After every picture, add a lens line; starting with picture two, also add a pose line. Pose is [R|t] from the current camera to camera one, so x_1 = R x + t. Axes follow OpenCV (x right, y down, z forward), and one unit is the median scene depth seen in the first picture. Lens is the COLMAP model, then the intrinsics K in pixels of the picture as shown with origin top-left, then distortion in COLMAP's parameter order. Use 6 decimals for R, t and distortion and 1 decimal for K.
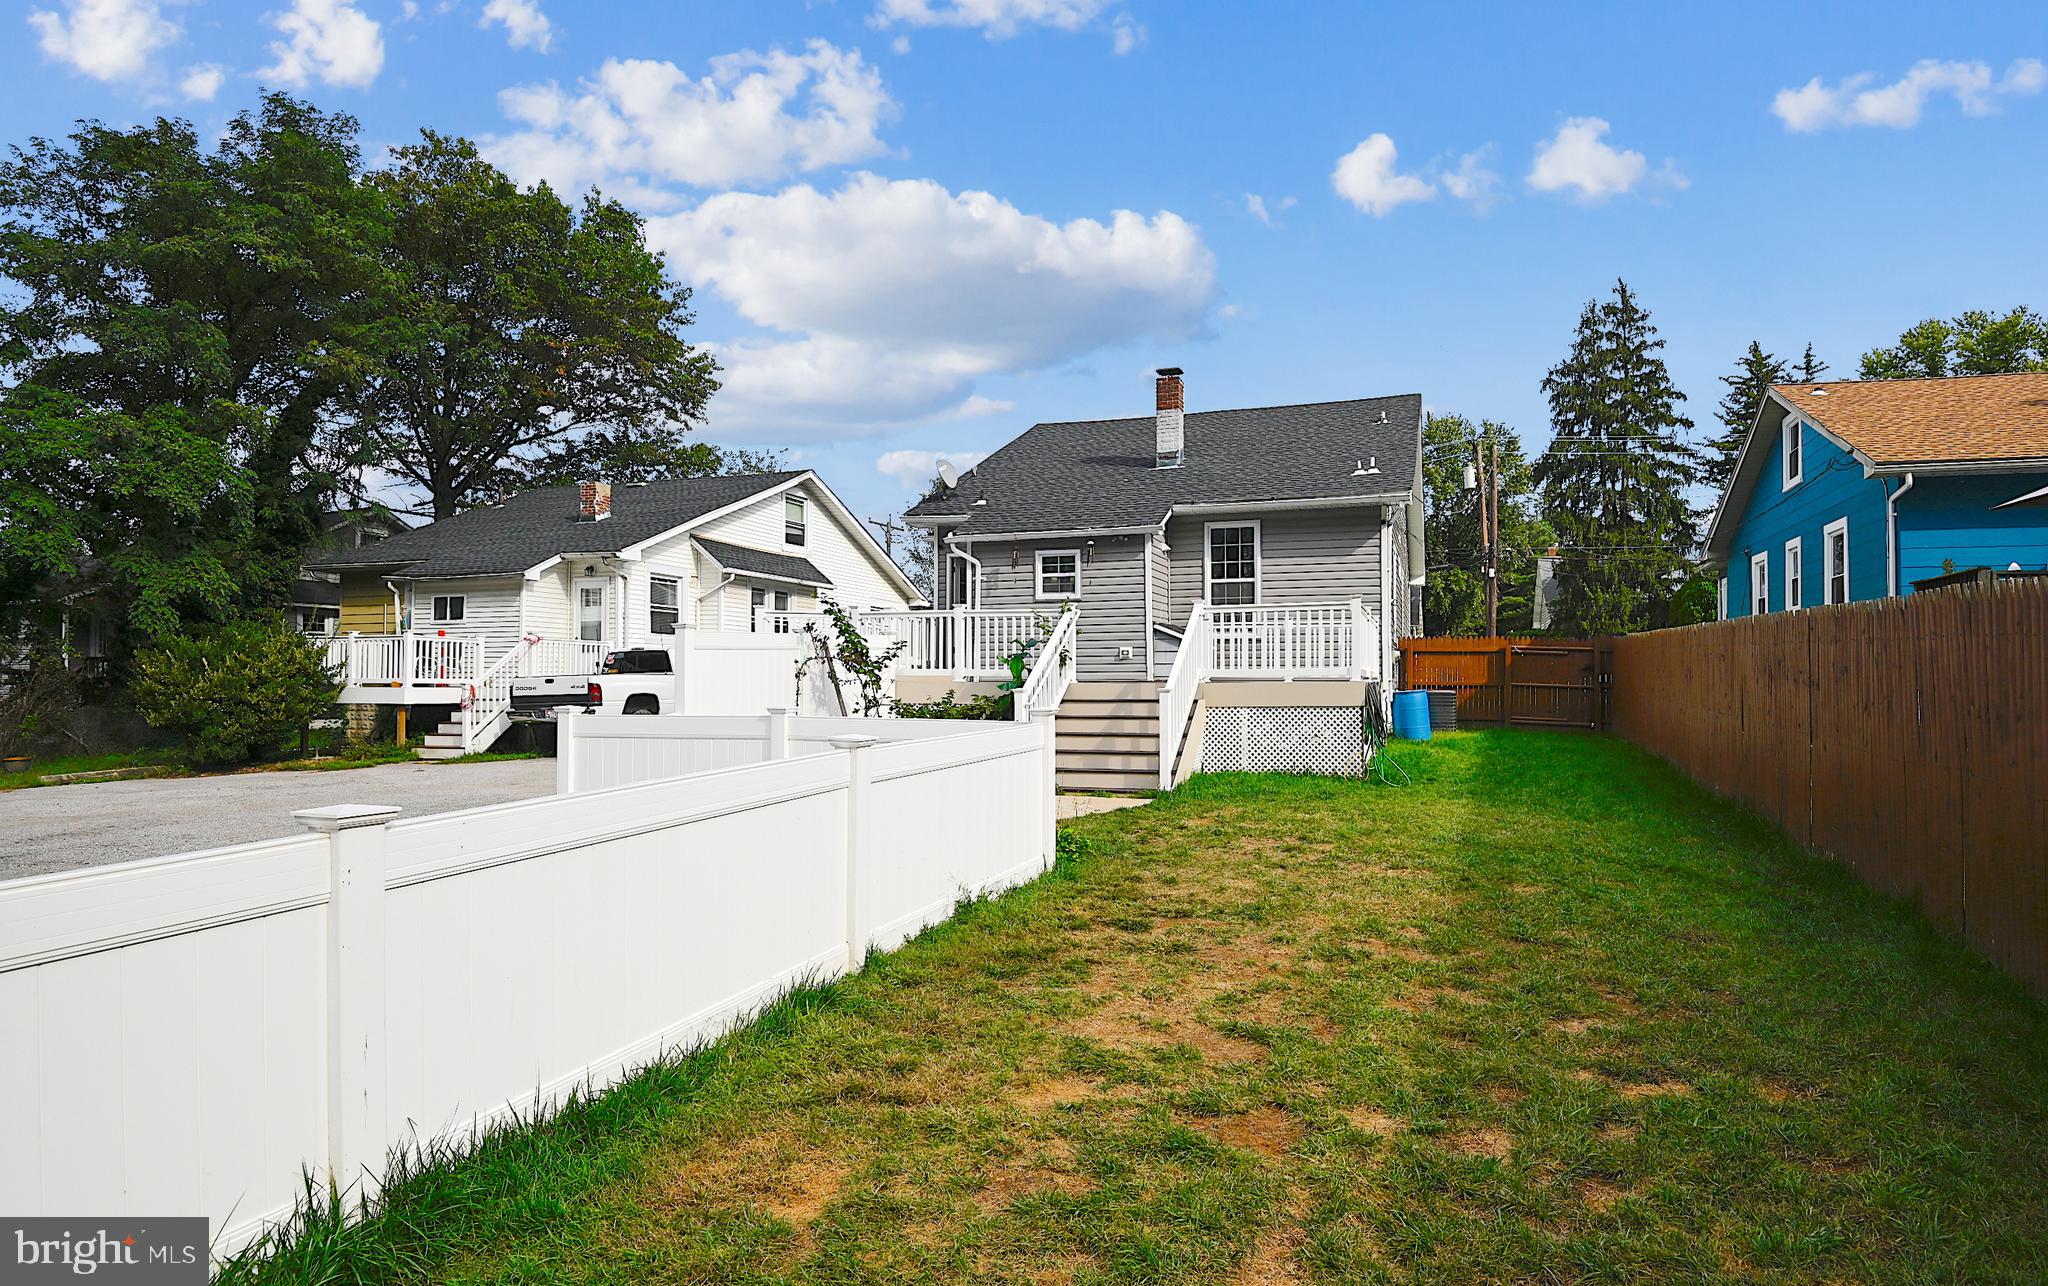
lens RADIAL K [[1135.9, 0, 1024.0], [0, 1135.9, 643.0], [0, 0, 1]] dist [0.014581, -0.000012]
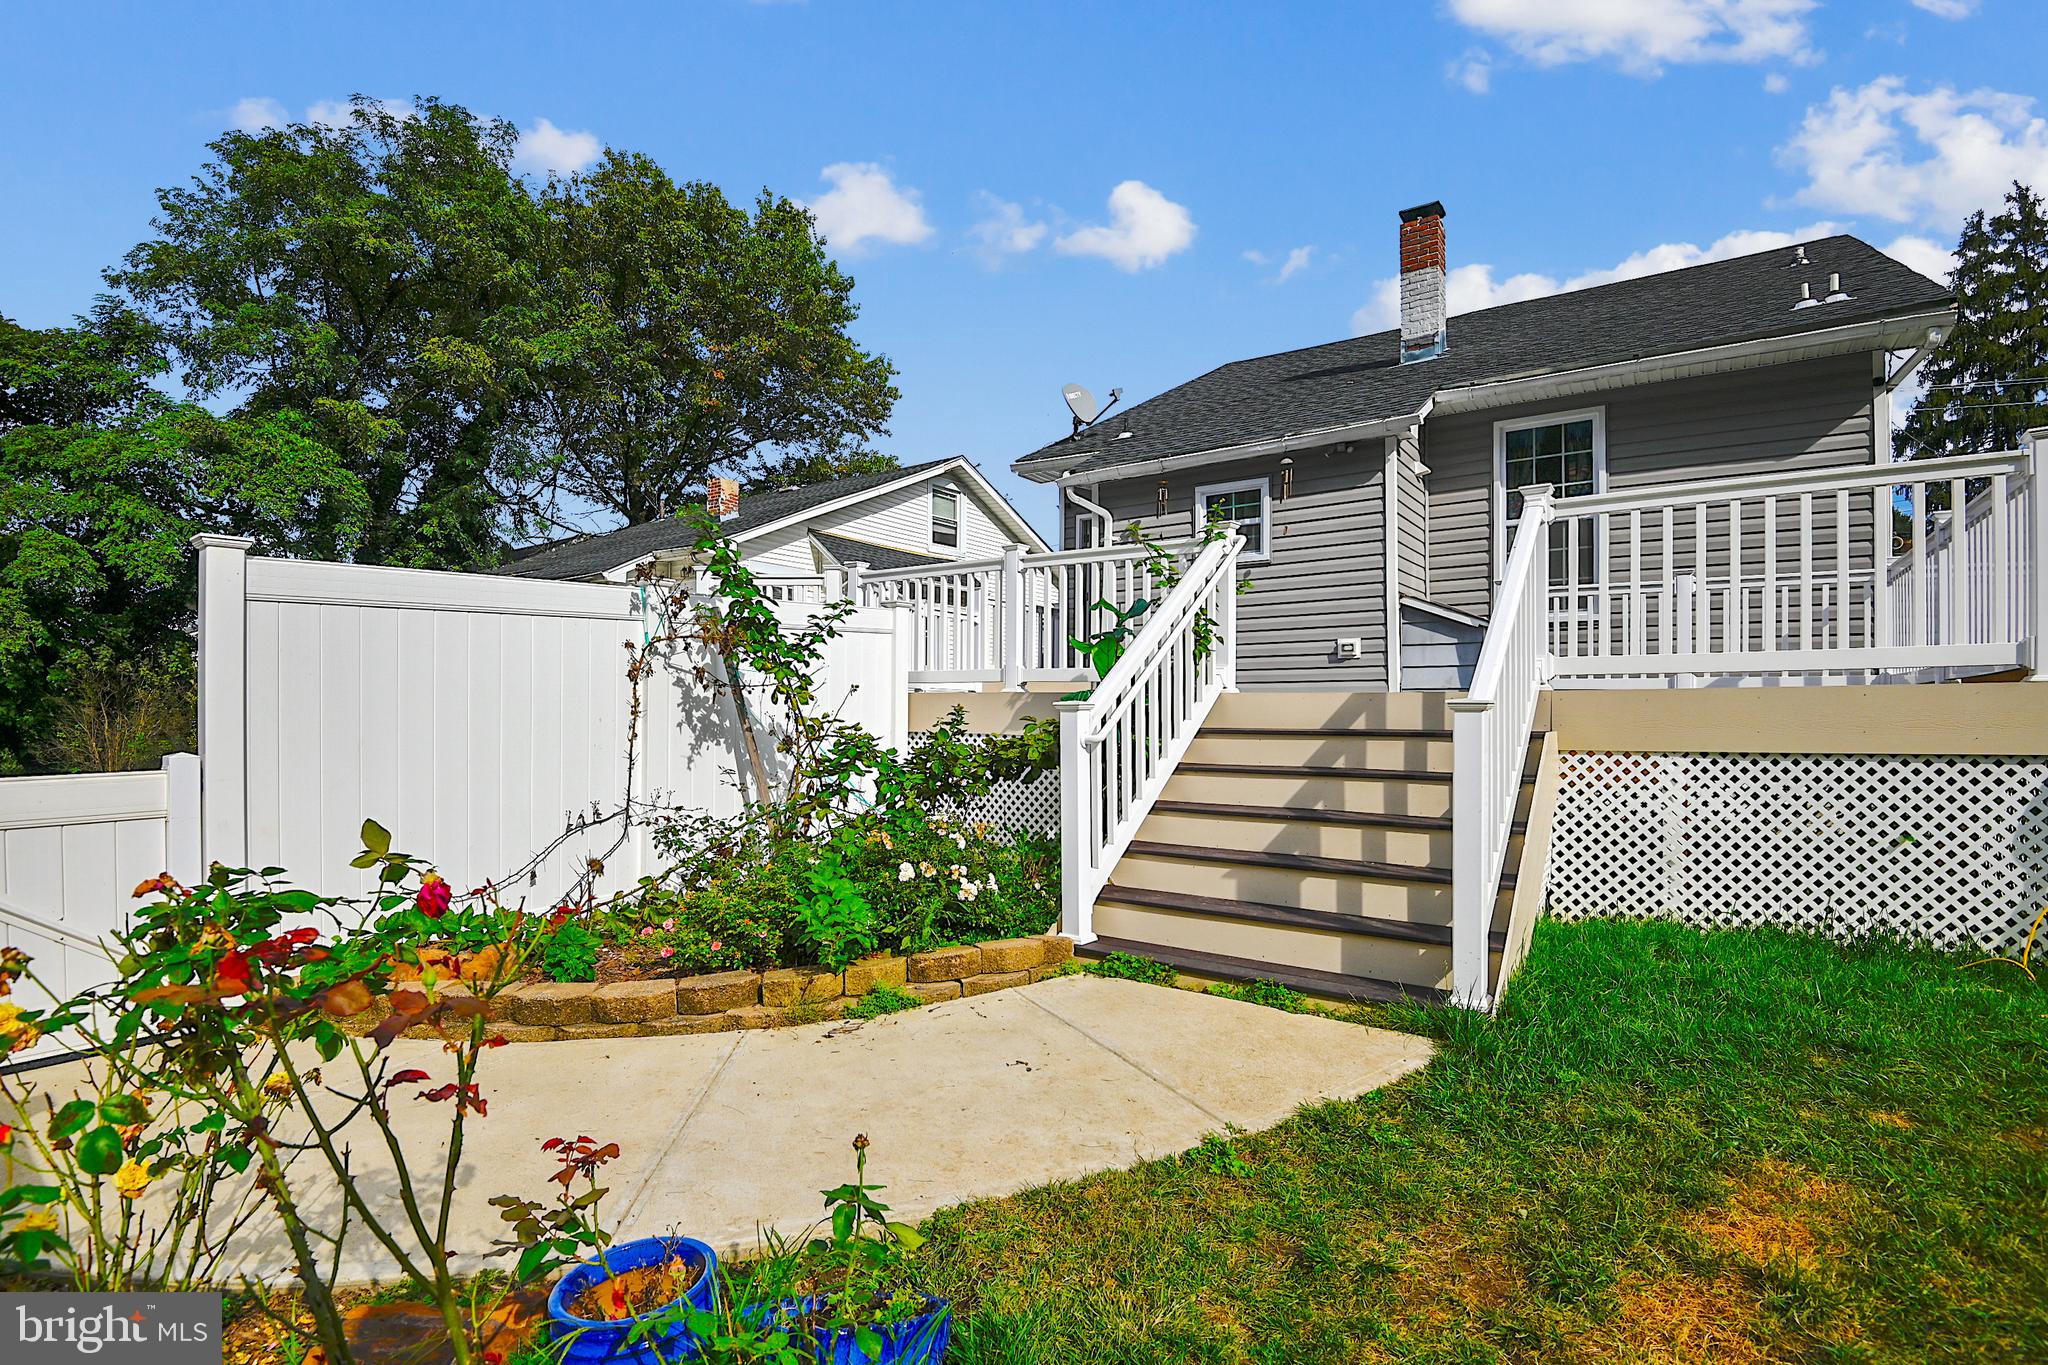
lens RADIAL K [[962.9, 0, 1024.0], [0, 962.9, 682.5], [0, 0, 1]] dist [0.001550, -0.022043]
pose [[0.971661, -0.001940, -0.236369, 0.031377], [0.002751, 0.999991, 0.003103, 0.016755], [0.236361, -0.003665, 0.971658, 0.343585]]
